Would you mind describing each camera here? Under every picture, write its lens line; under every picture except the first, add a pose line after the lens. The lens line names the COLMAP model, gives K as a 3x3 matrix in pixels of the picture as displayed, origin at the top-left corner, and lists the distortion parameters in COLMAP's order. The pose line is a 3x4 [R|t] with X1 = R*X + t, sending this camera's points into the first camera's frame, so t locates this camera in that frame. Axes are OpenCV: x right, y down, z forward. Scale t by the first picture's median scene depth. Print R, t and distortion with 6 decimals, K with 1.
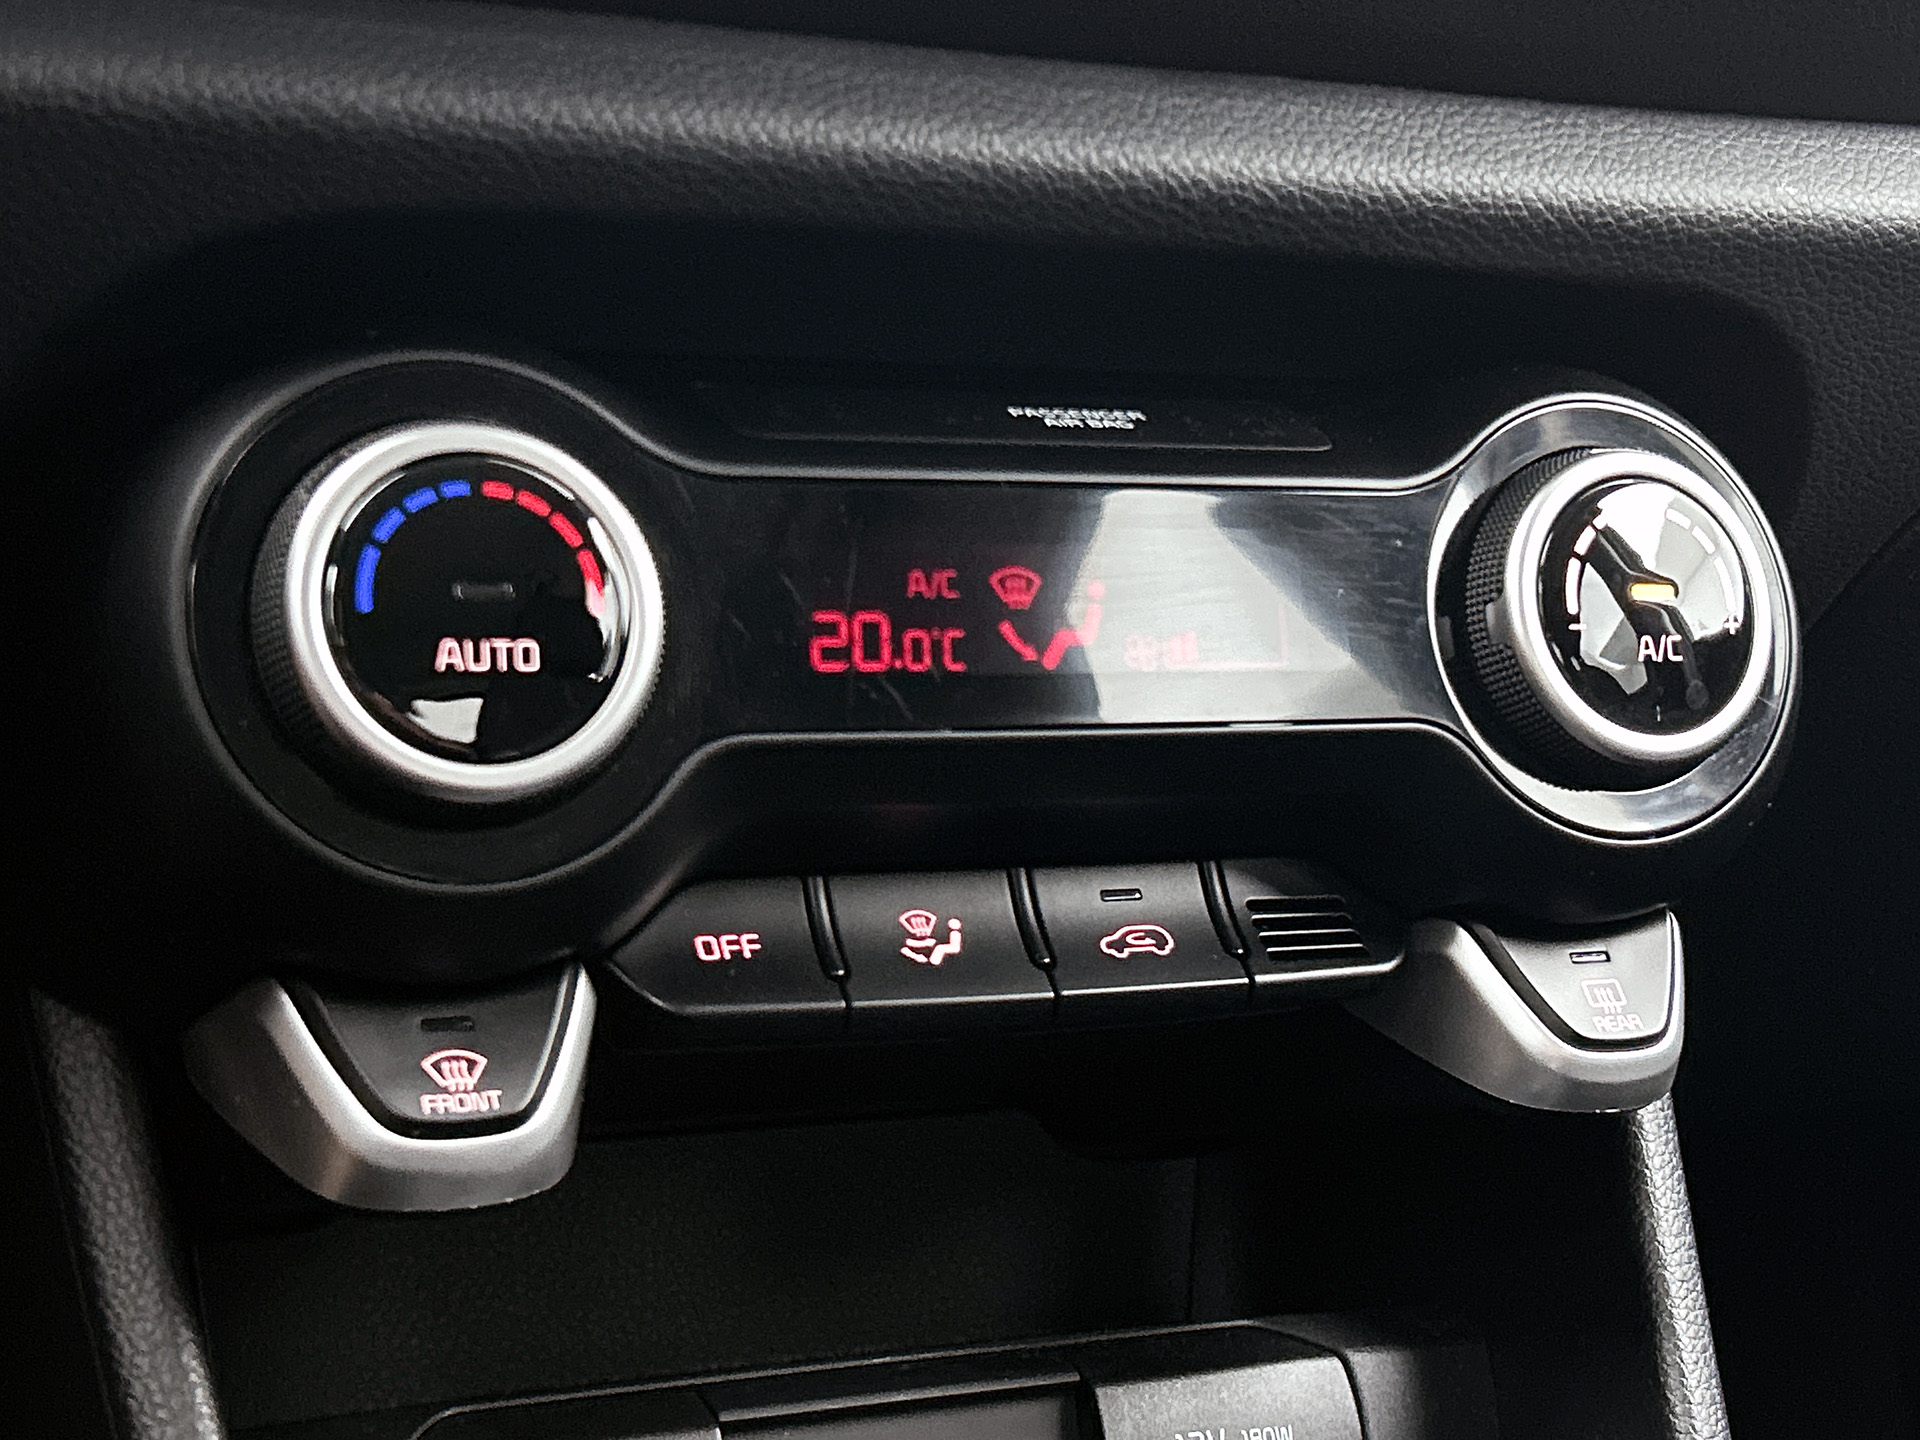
lens RADIAL K [[3304.9, 0, 960.0], [0, 3304.9, 720.0], [0, 0, 1]] dist [0.172074, -0.089033]
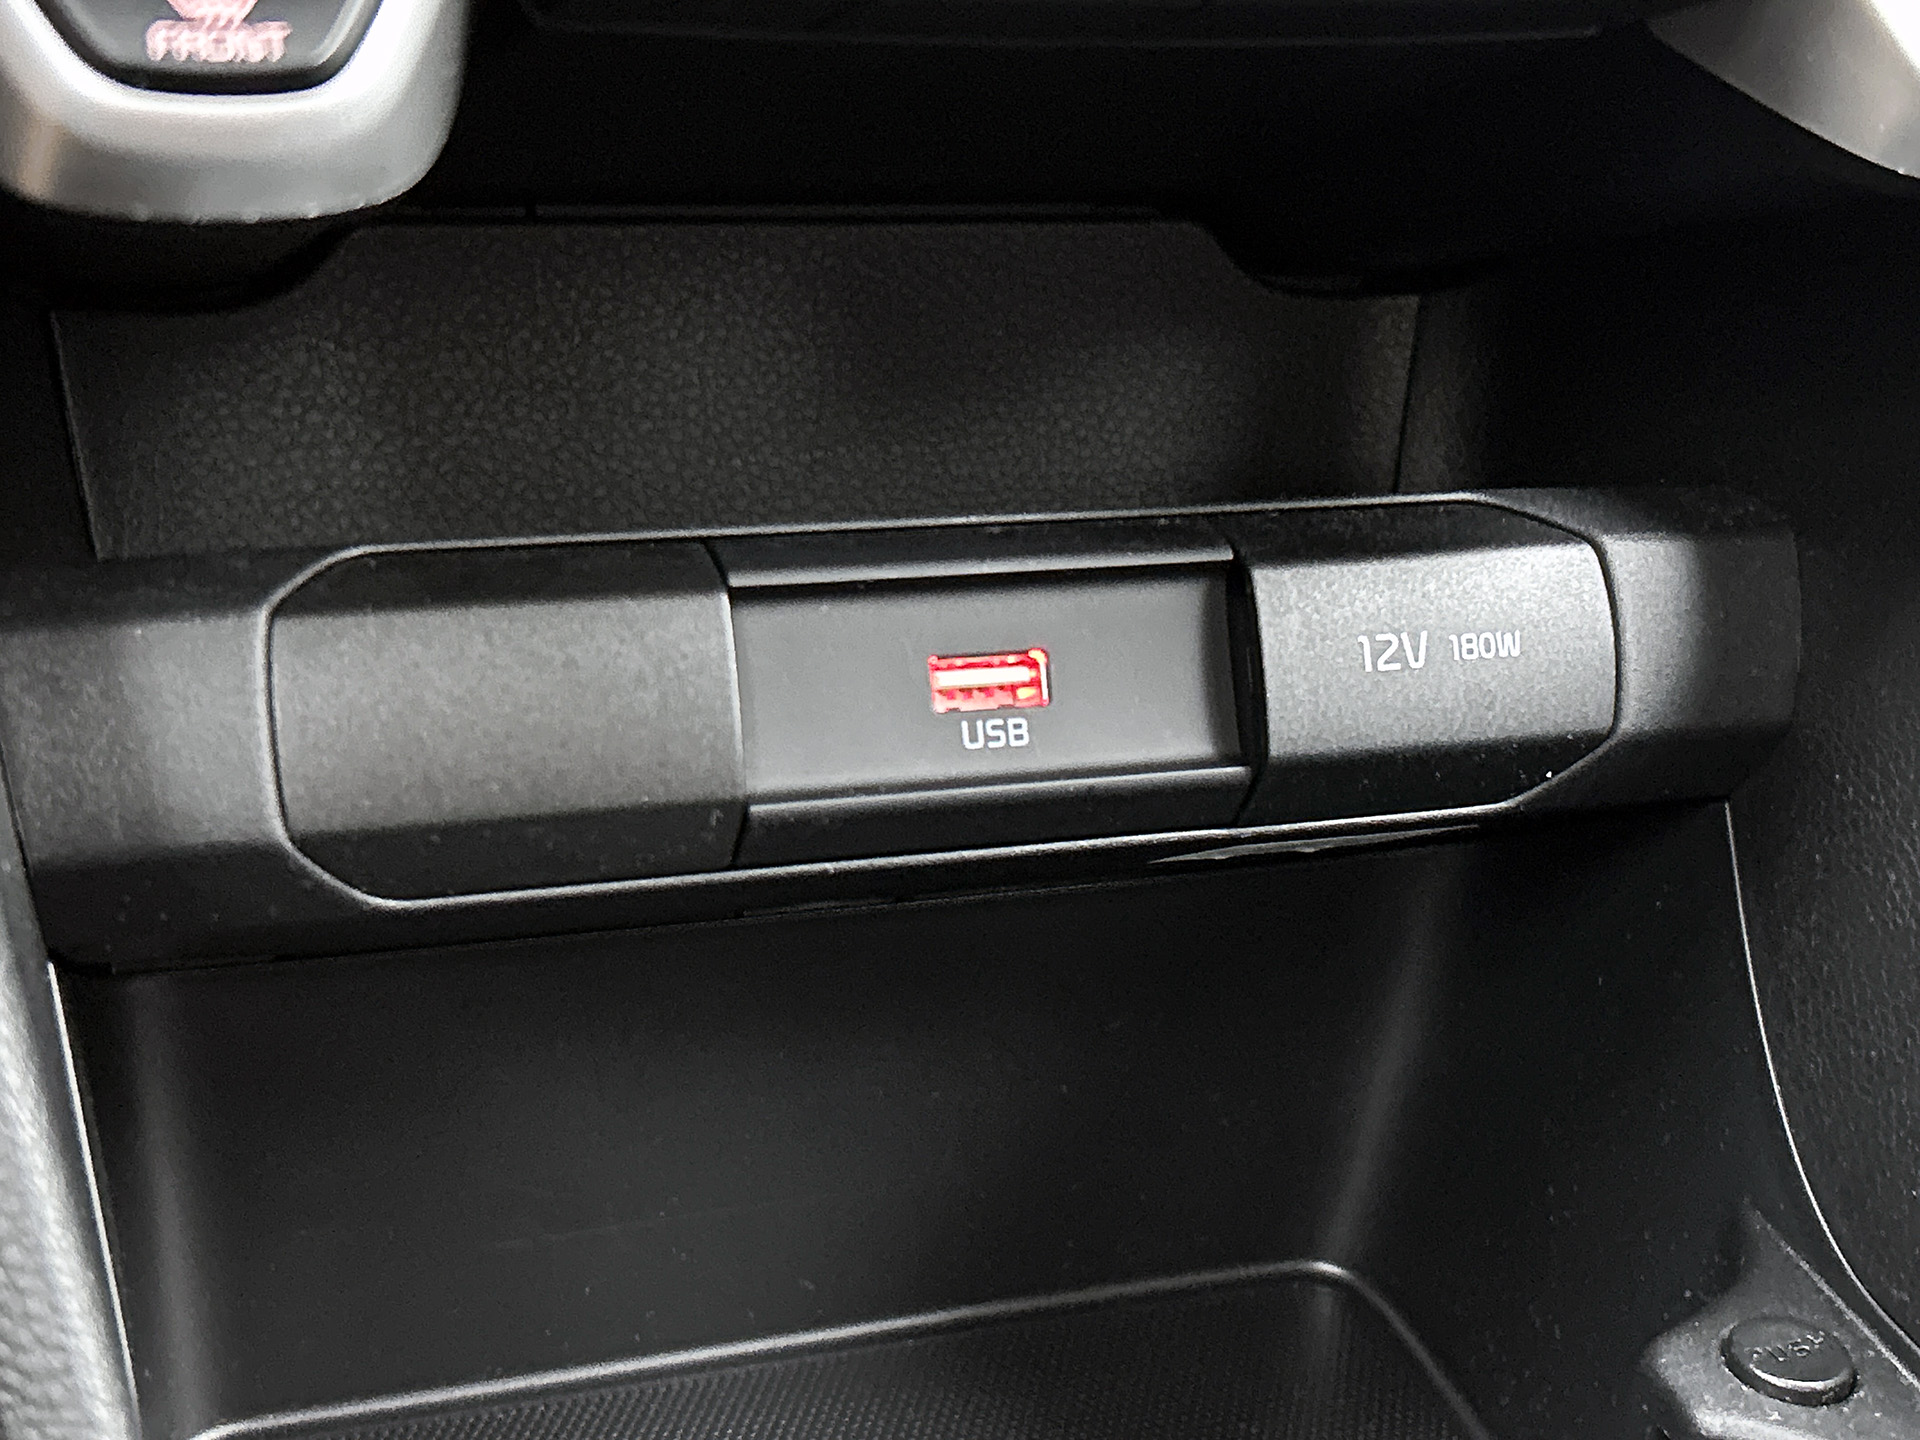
lens RADIAL K [[2824.8, 0, 960.0], [0, 2824.8, 720.0], [0, 0, 1]] dist [0.162976, 0.011326]
pose [[0.994940, 0.053377, -0.085123, 0.030927], [-0.031513, 0.970243, 0.240076, 0.084116], [0.095405, -0.236178, 0.967015, 0.377693]]
